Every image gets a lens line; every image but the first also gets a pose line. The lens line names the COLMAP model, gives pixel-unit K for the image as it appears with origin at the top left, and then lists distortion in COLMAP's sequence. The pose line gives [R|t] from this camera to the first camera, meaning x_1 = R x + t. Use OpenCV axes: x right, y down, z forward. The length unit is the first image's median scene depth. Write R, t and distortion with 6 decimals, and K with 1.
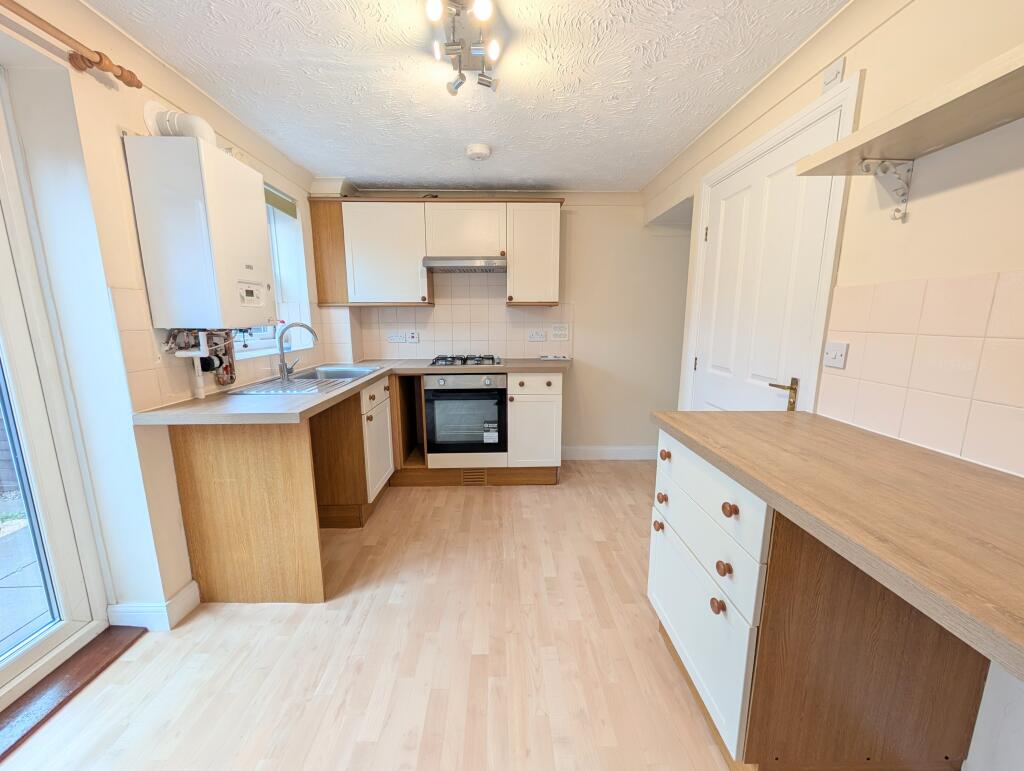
lens RADIAL K [[388.6, 0, 508.0], [0, 388.6, 385.3], [0, 0, 1]] dist [0.000648, 0.000098]
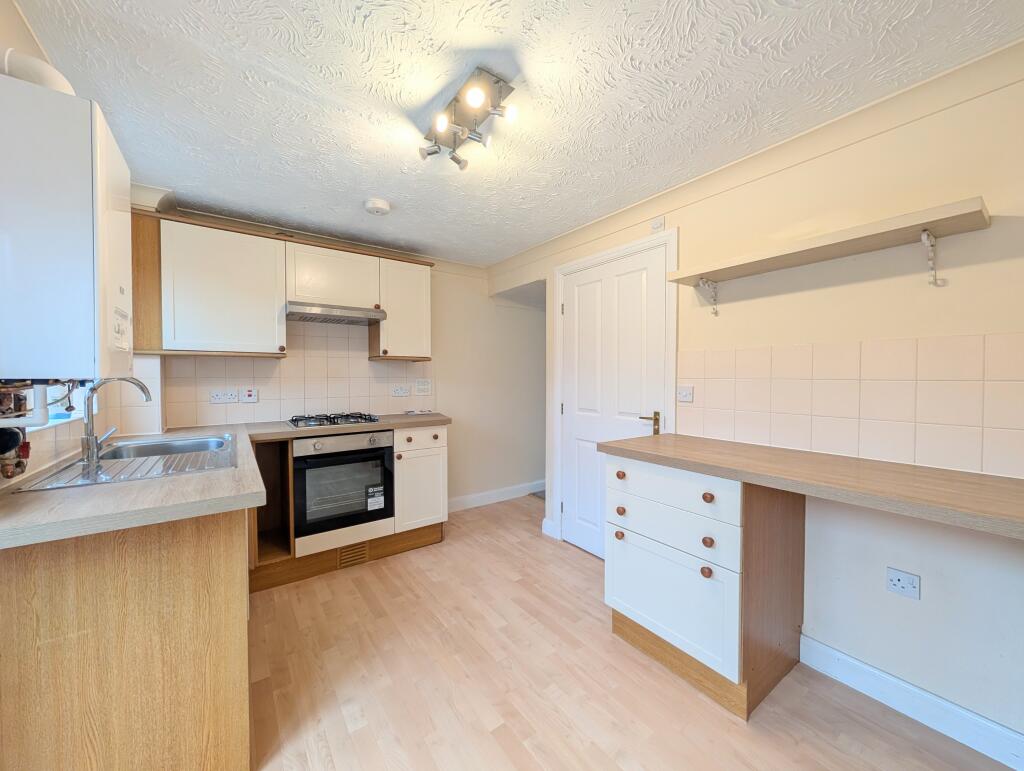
lens RADIAL K [[388.6, 0, 508.0], [0, 388.6, 385.3], [0, 0, 1]] dist [0.000648, 0.000098]
pose [[0.826199, -0.011737, 0.563257, -0.301421], [0.096403, 0.987983, -0.120818, 0.003581], [-0.555070, 0.154119, 0.817401, 0.058775]]
